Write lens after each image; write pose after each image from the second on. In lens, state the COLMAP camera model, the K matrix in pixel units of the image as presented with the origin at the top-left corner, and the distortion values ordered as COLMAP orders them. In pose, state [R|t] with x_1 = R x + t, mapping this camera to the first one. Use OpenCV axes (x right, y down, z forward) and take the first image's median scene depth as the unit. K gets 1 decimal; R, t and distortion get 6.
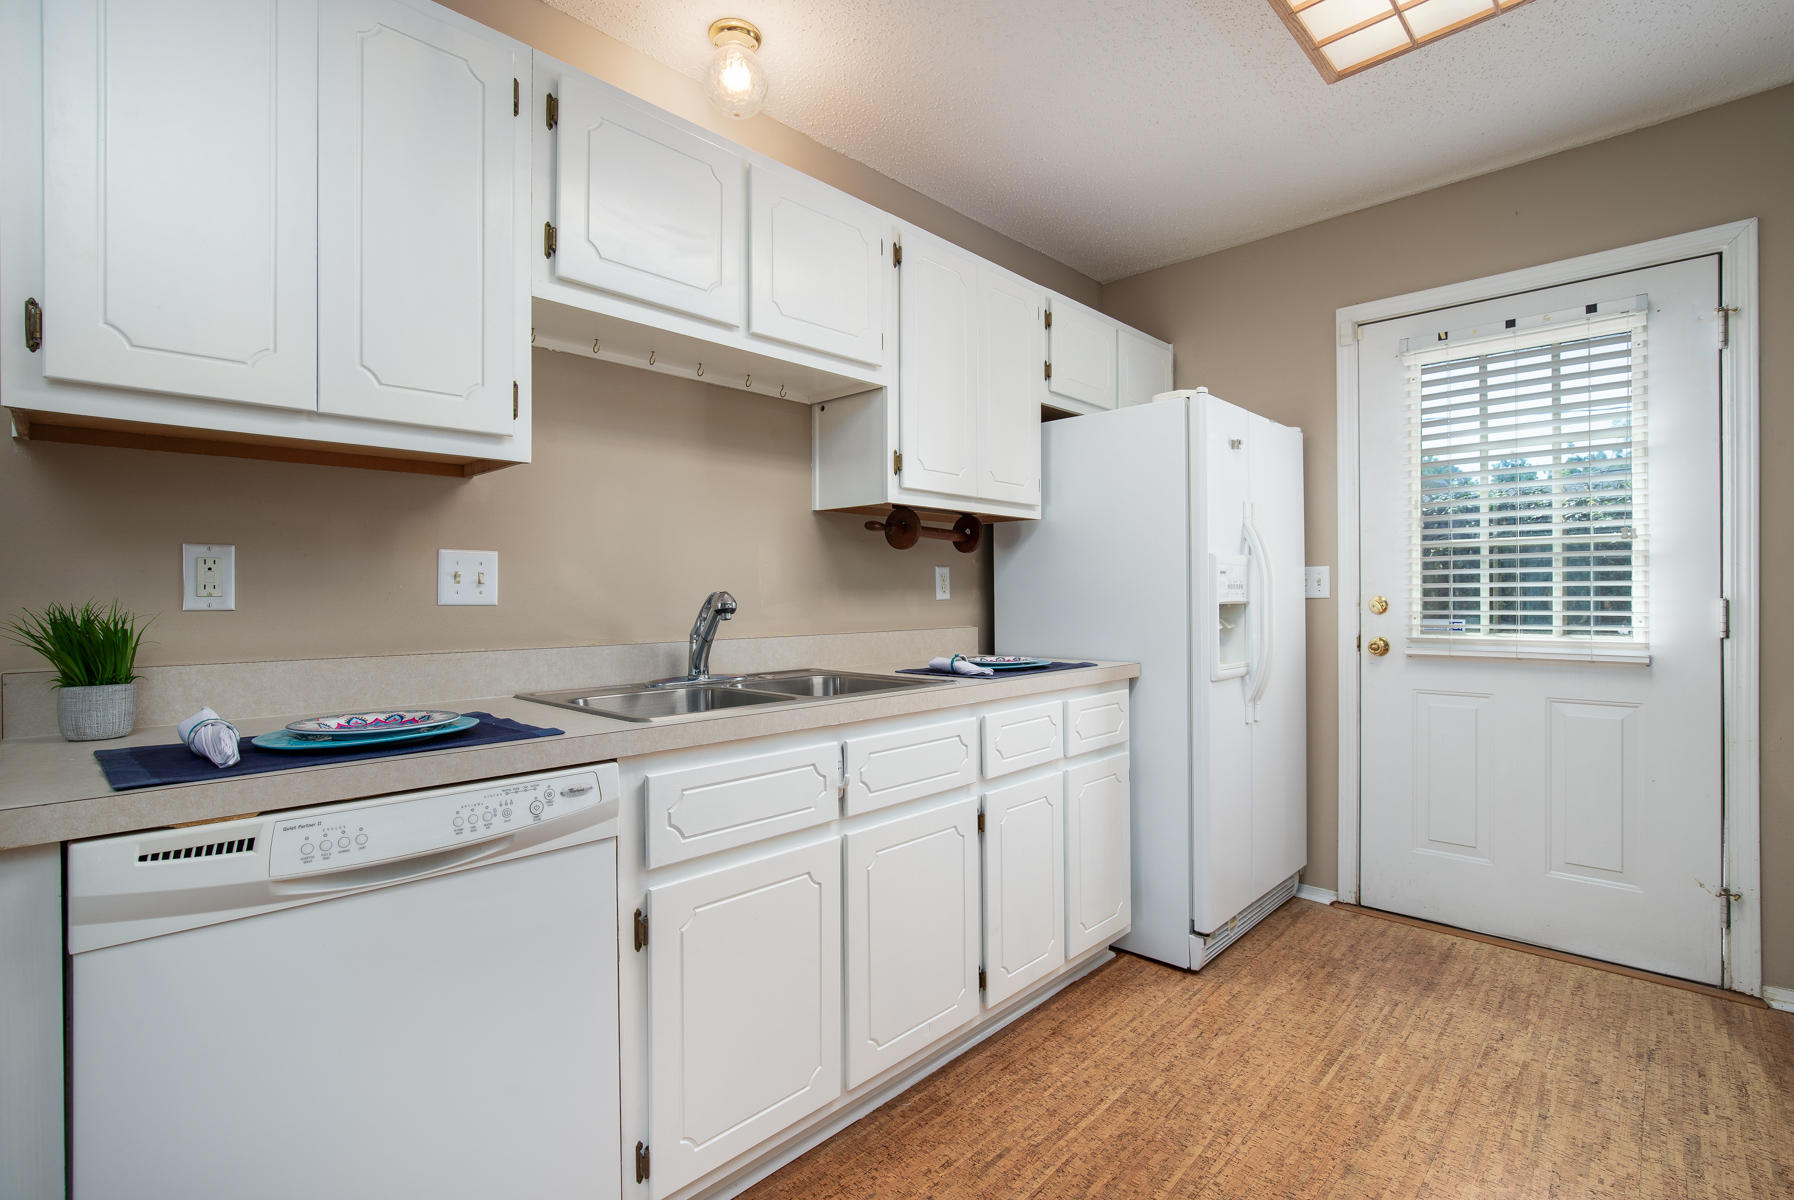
lens RADIAL K [[824.7, 0, 907.9], [0, 824.7, 595.9], [0, 0, 1]] dist [-0.019752, 0.006240]
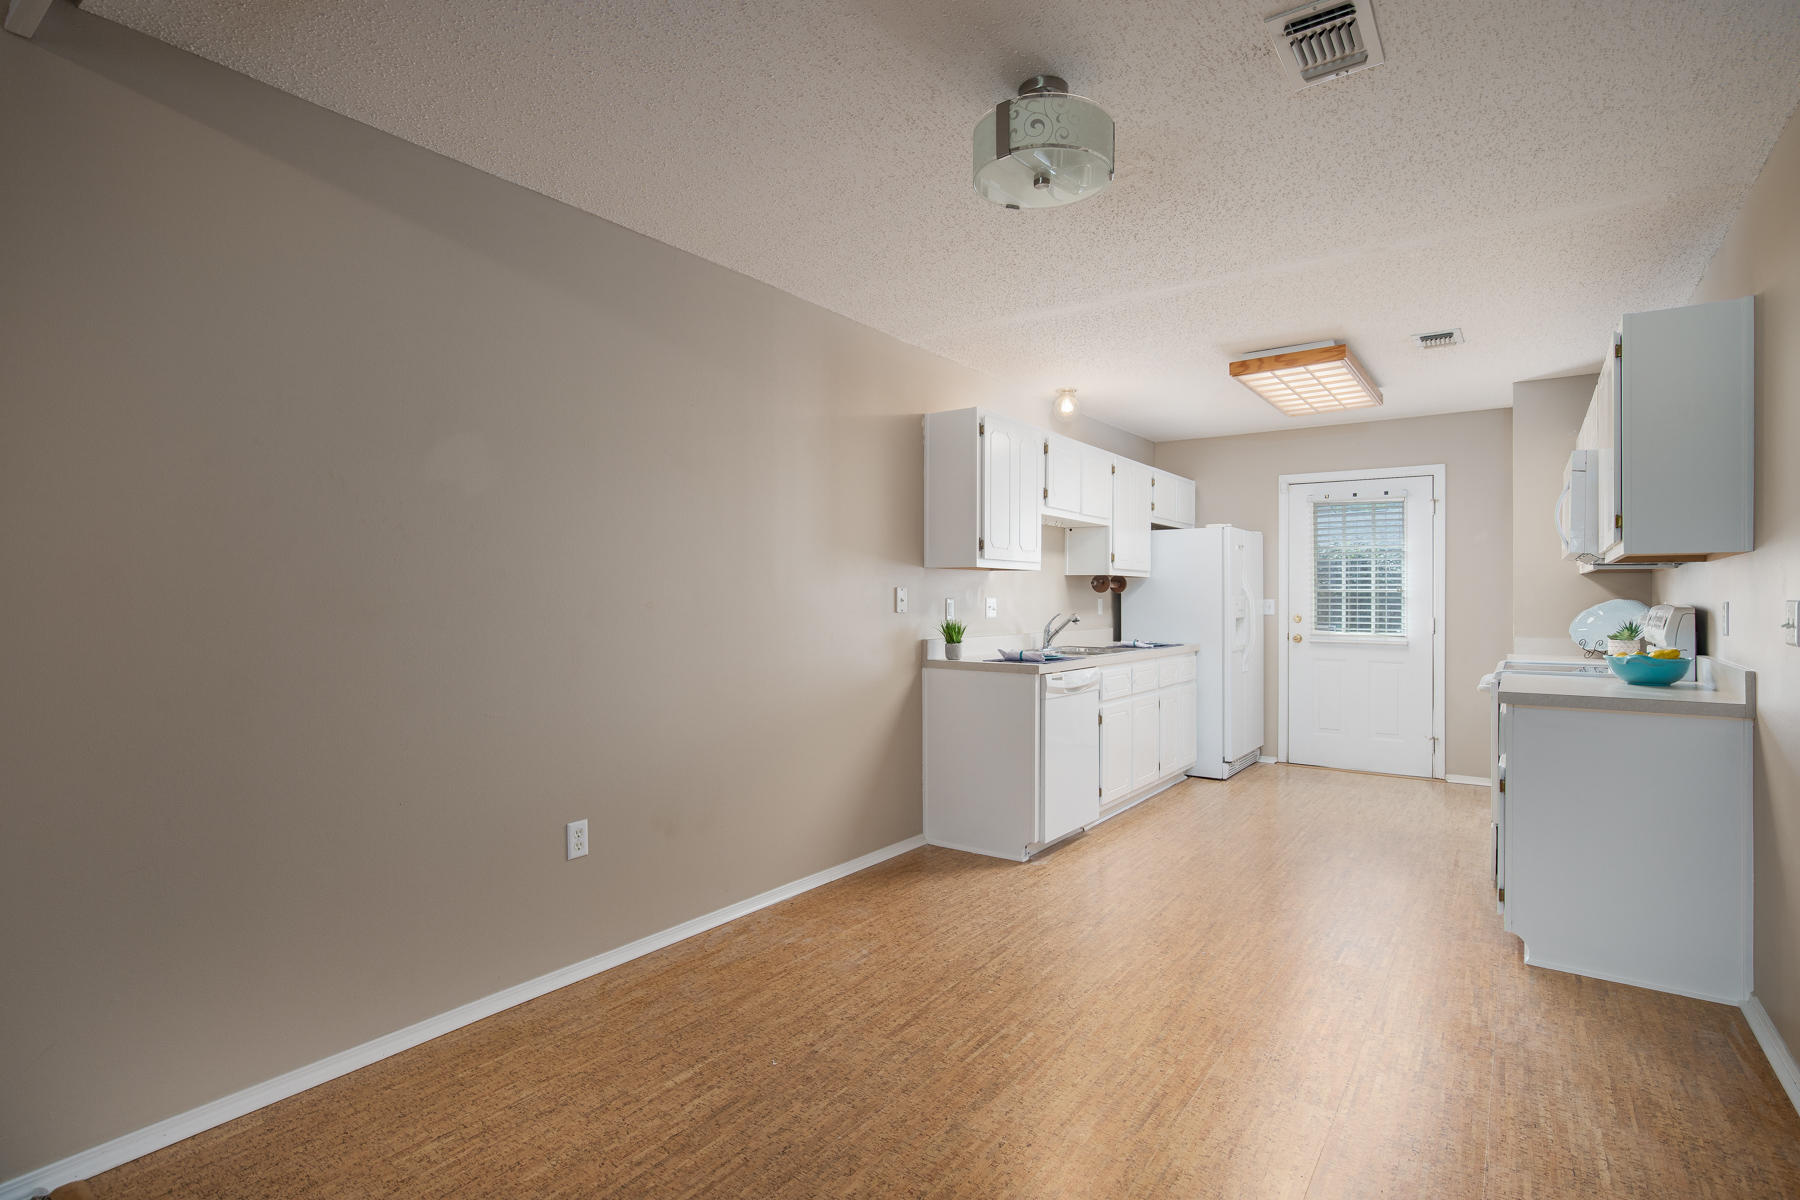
lens RADIAL K [[875.7, 0, 904.2], [0, 875.7, 590.6], [0, 0, 1]] dist [-0.016478, 0.000750]
pose [[0.991171, 0.011430, 0.132096, -0.864099], [-0.010446, 0.999912, -0.008141, -0.037943], [-0.132177, 0.006689, 0.991204, -1.300336]]
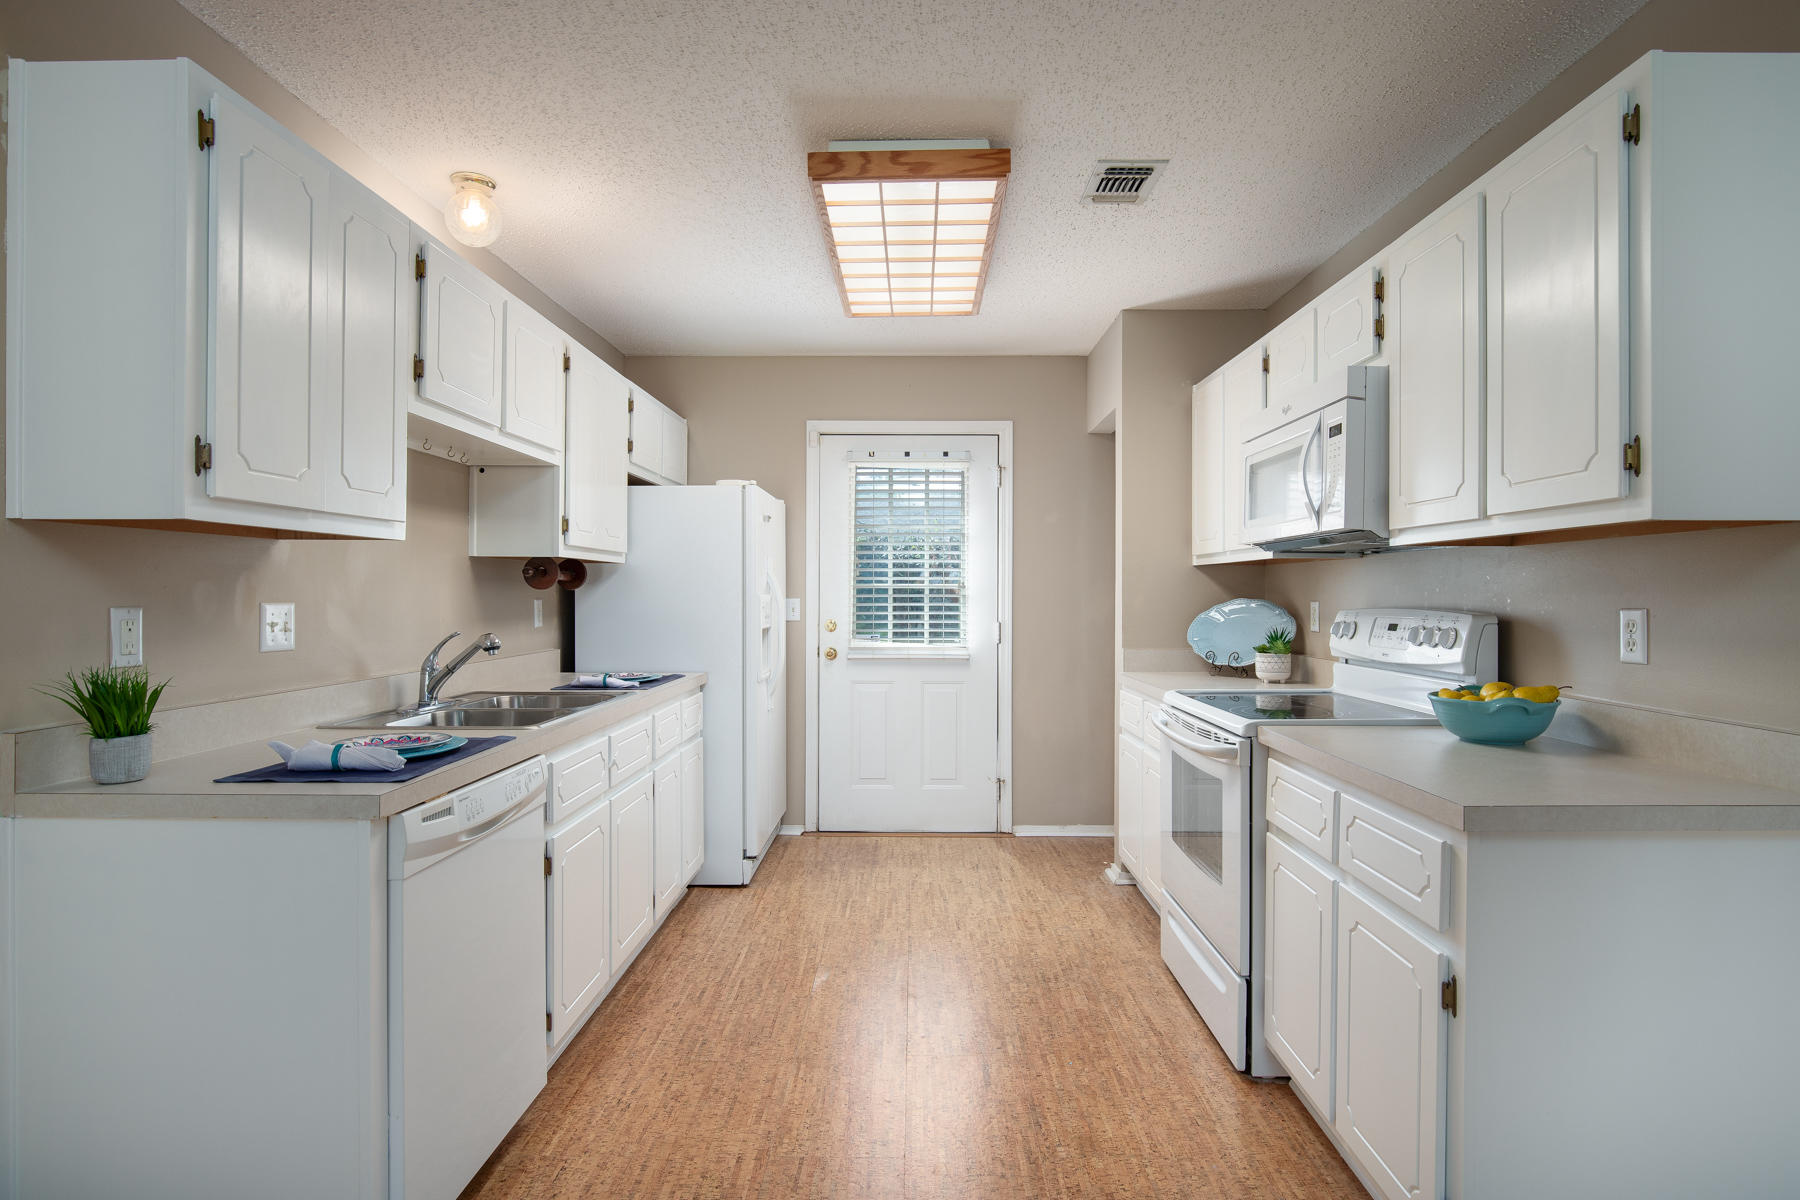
lens RADIAL K [[922.4, 0, 907.9], [0, 922.4, 591.2], [0, 0, 1]] dist [-0.010156, 0.001587]
pose [[0.733387, 0.008831, 0.679754, -0.548386], [-0.006390, 0.999961, -0.006097, -0.050171], [-0.679781, 0.000128, 0.733415, -0.380576]]
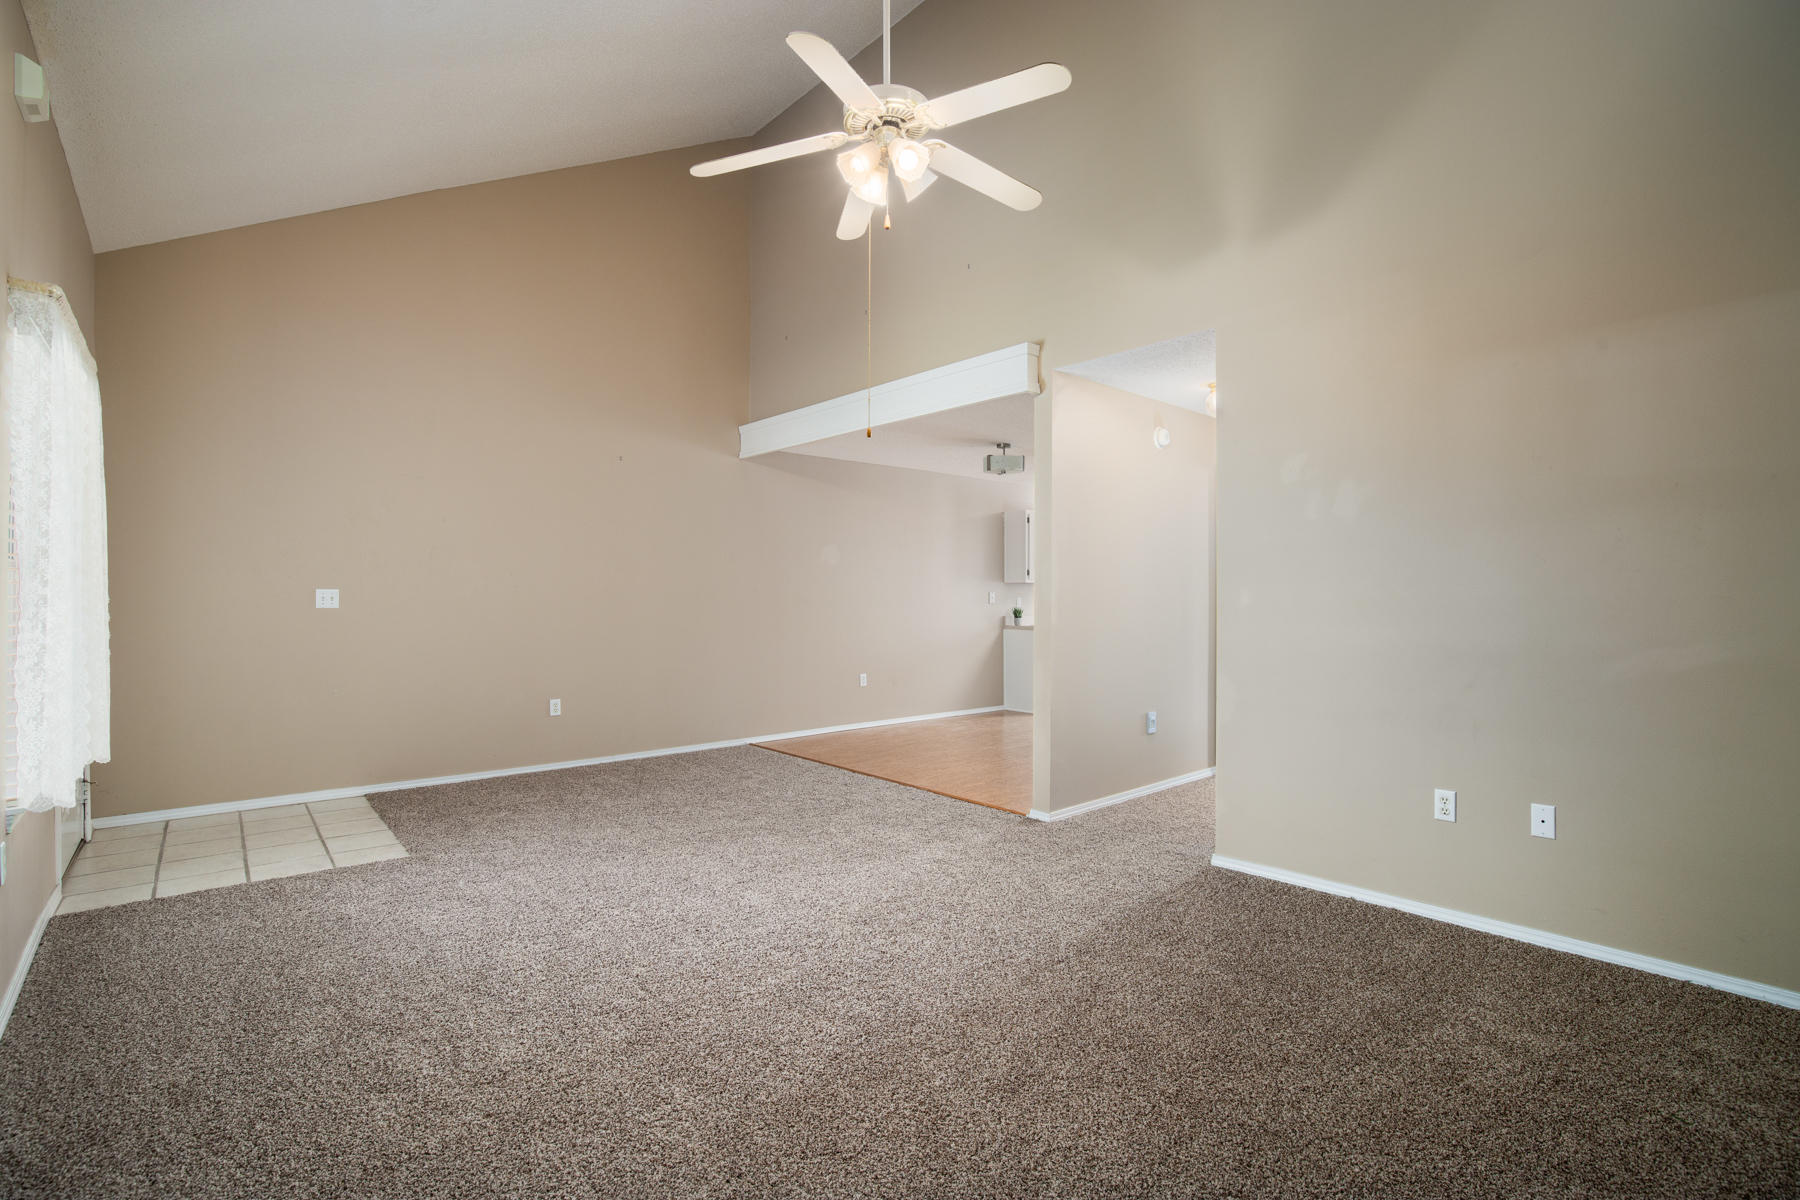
lens RADIAL K [[827.4, 0, 894.9], [0, 827.4, 590.5], [0, 0, 1]] dist [-0.019752, 0.006240]
pose [[0.995061, 0.007537, -0.098981, -0.699928], [-0.008116, 0.999952, -0.005443, -0.042091], [0.098935, 0.006219, 0.995074, -3.281849]]
